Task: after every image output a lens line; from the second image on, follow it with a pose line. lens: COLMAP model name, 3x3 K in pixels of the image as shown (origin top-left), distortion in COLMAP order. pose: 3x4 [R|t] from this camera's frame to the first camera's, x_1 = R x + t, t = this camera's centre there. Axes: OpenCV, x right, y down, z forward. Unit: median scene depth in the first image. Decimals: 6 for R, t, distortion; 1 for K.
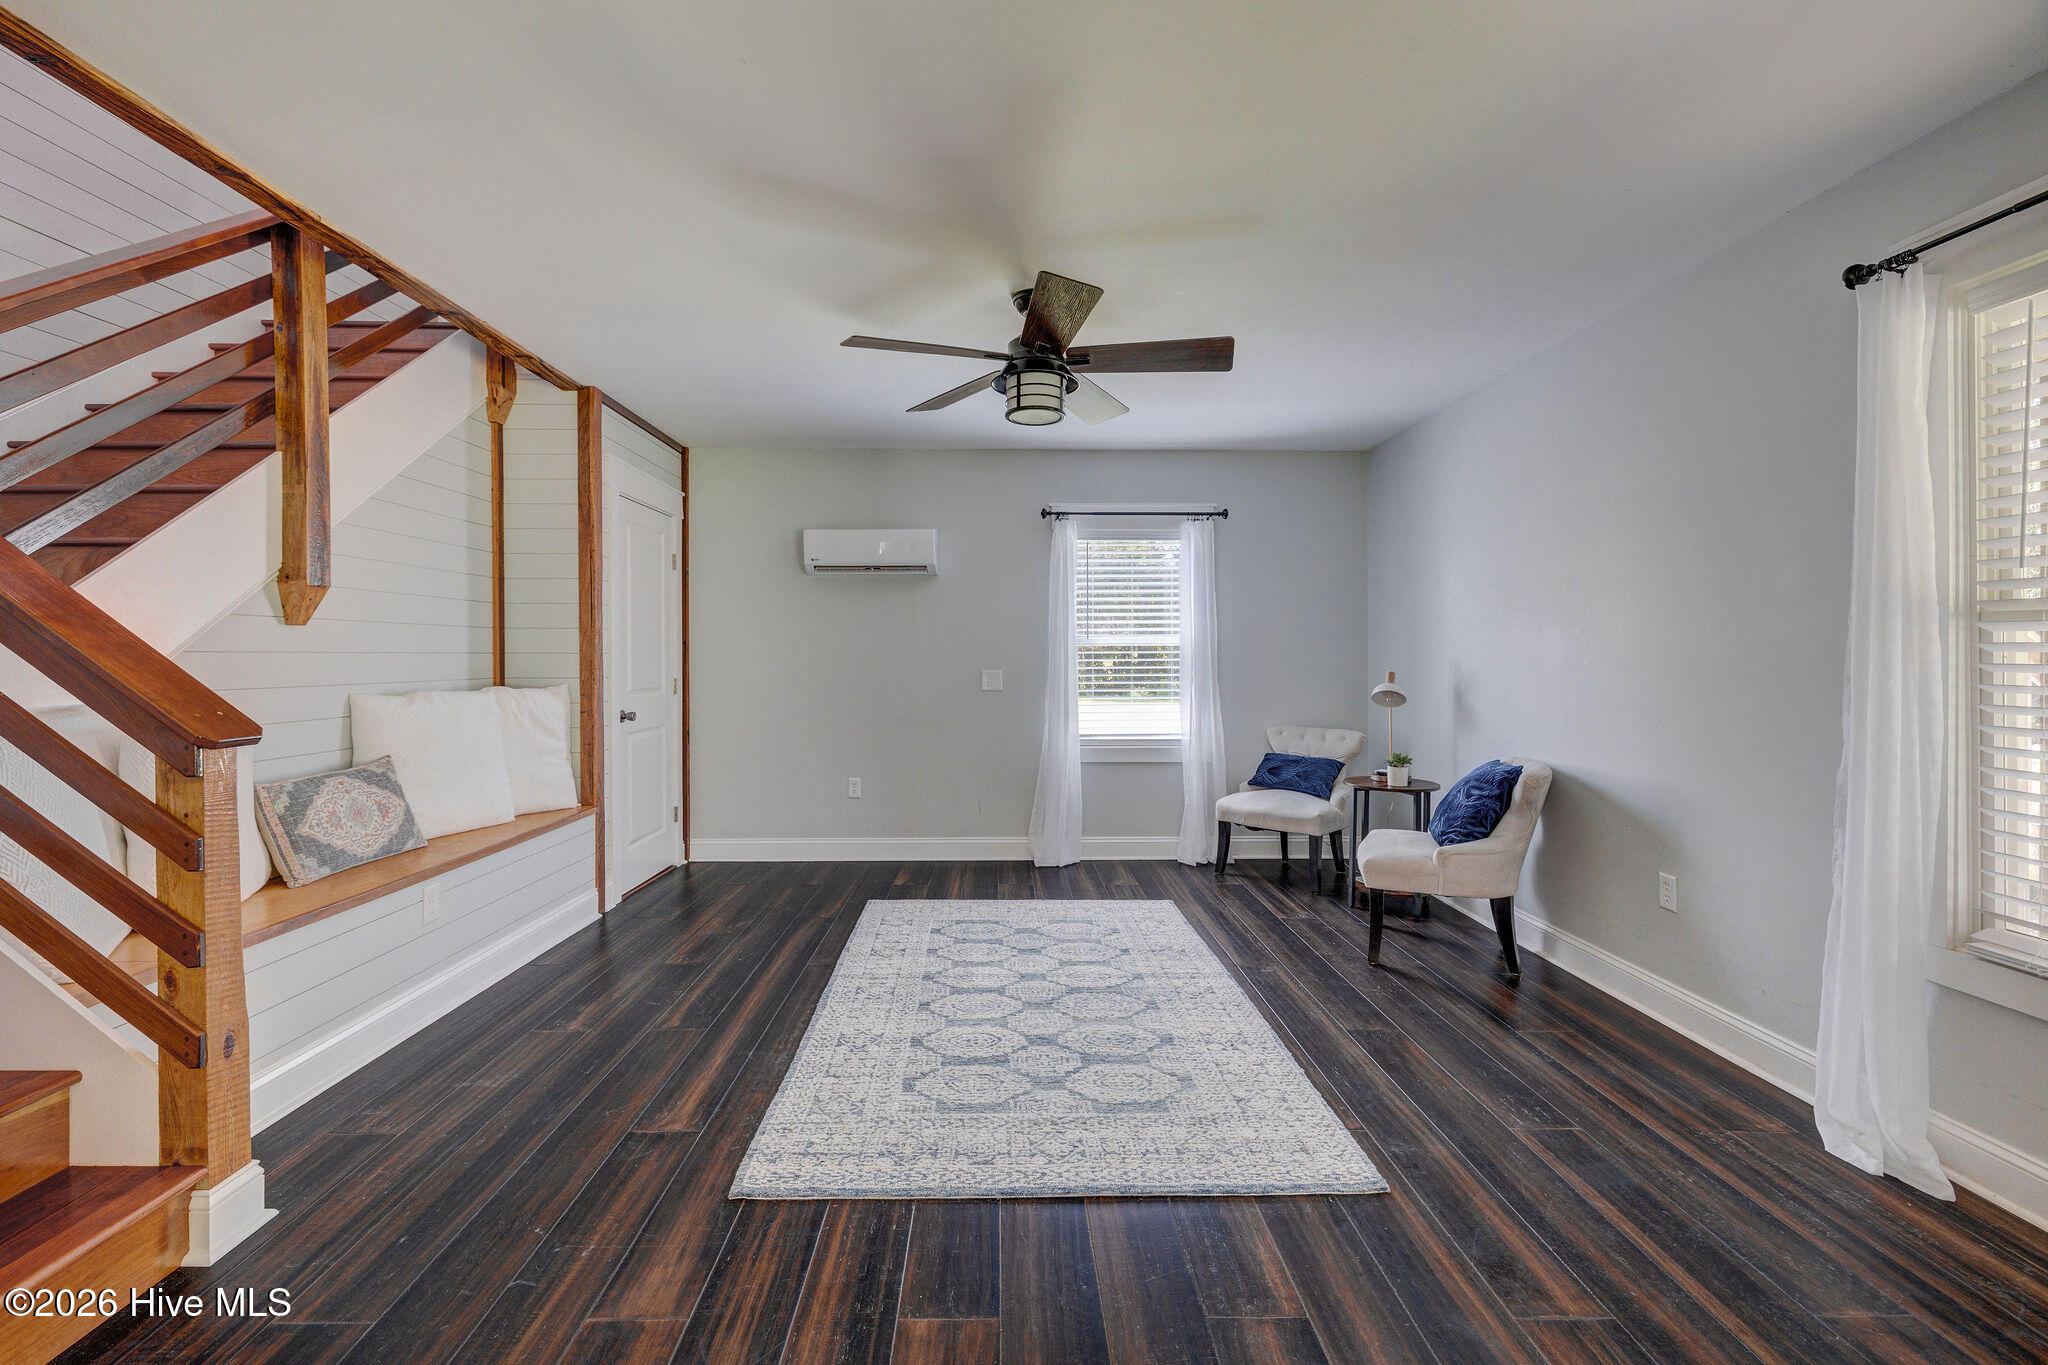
lens RADIAL K [[867.6, 0, 1012.5], [0, 867.6, 665.9], [0, 0, 1]] dist [-0.002319, 0.000050]
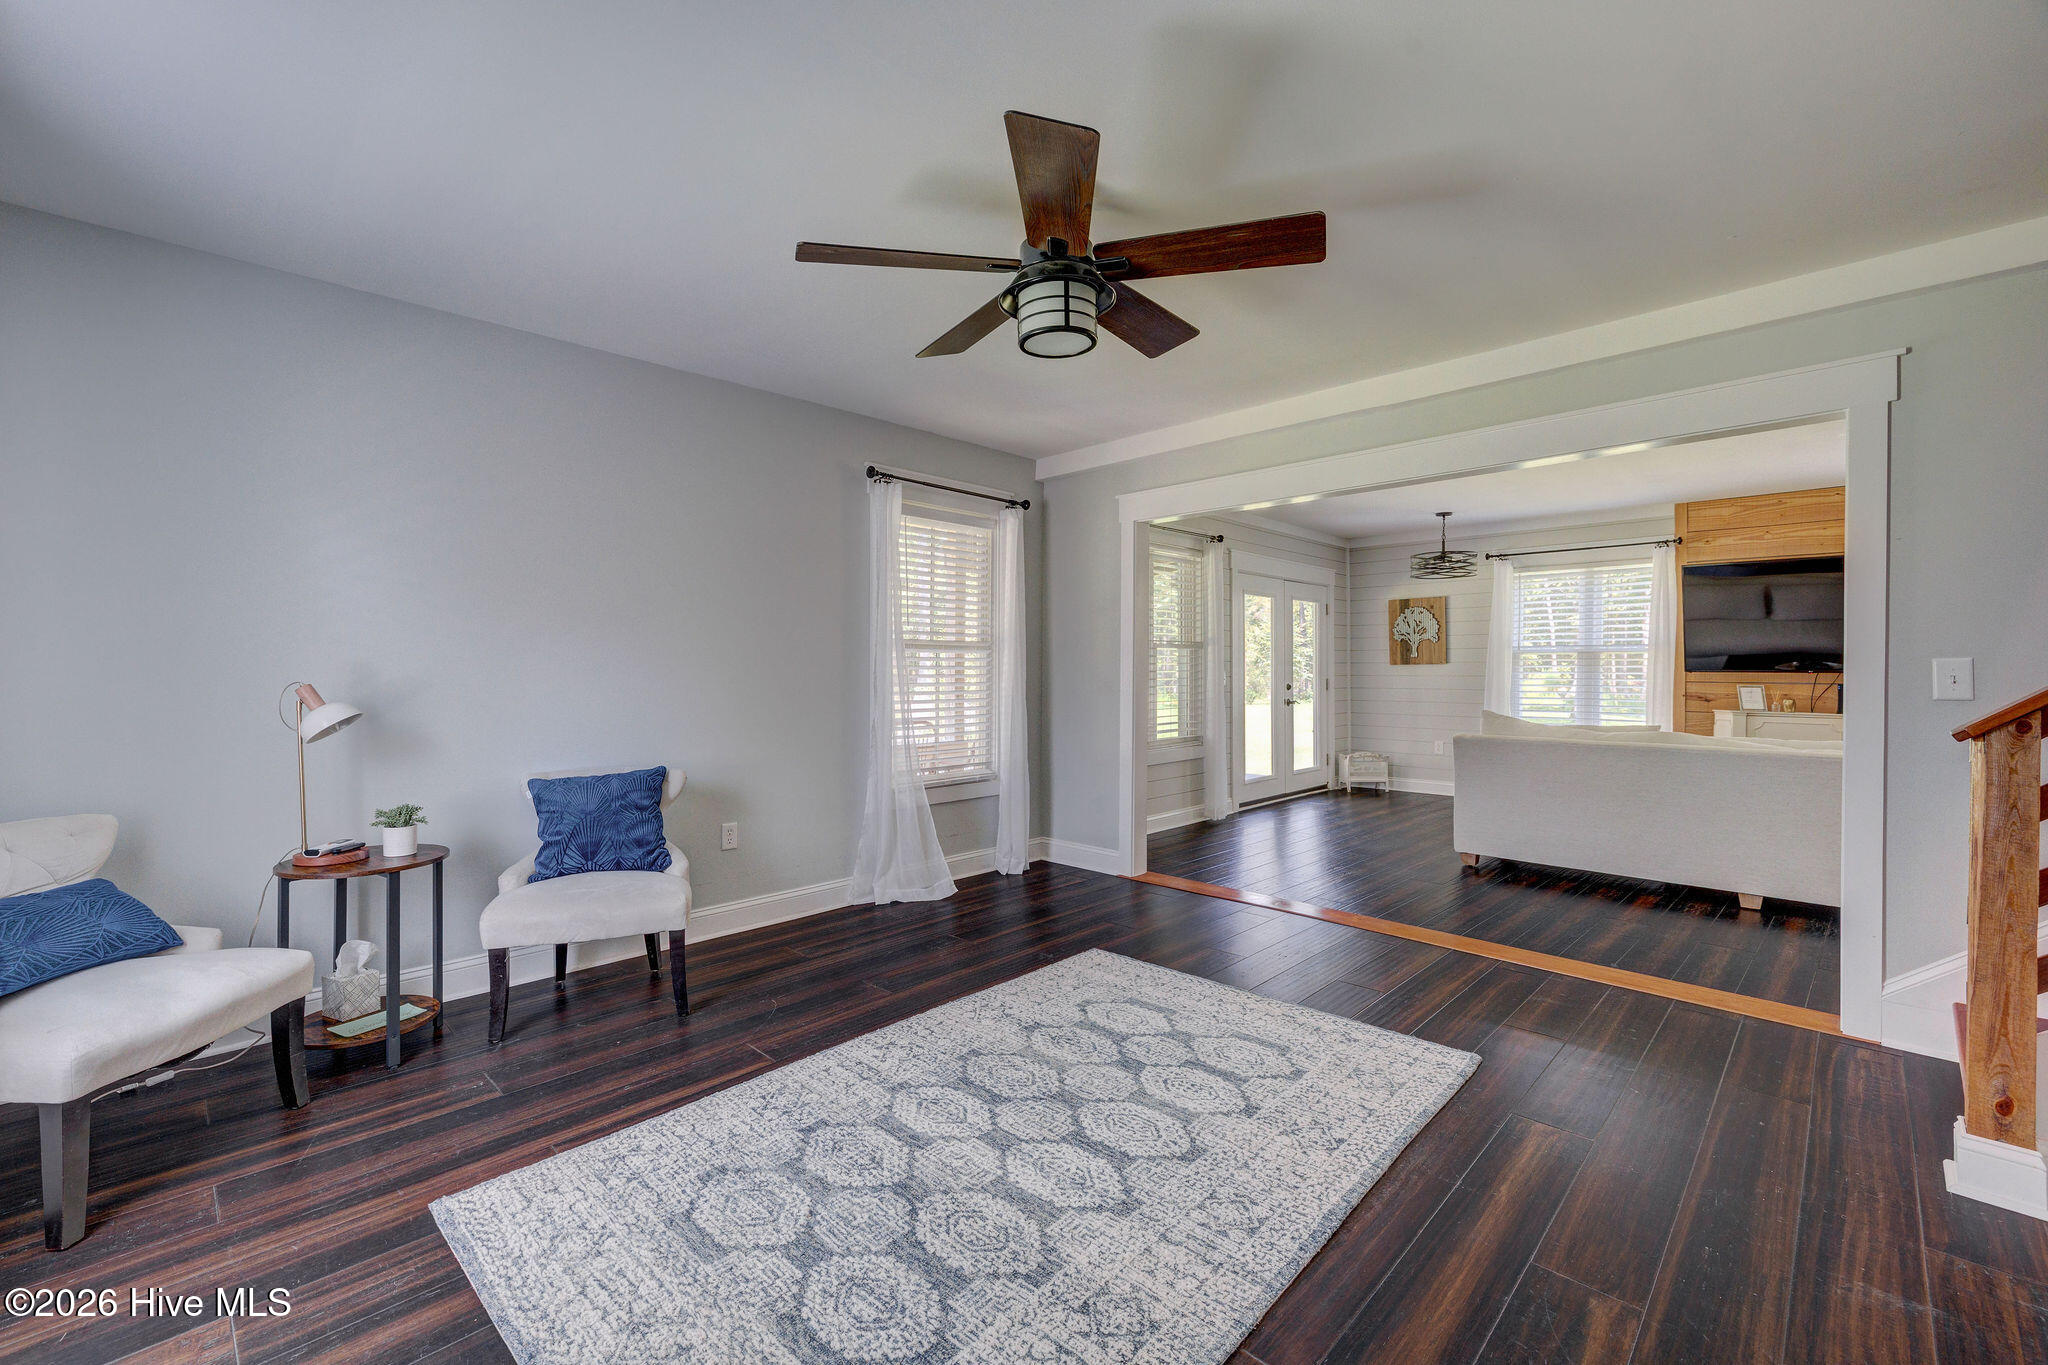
lens RADIAL K [[867.6, 0, 1013.6], [0, 867.6, 675.1], [0, 0, 1]] dist [-0.002319, 0.000050]
pose [[-0.704777, -0.007449, 0.709390, -0.495551], [0.006642, 0.999832, 0.017097, -0.010659], [-0.709398, 0.016761, -0.704609, 1.588633]]
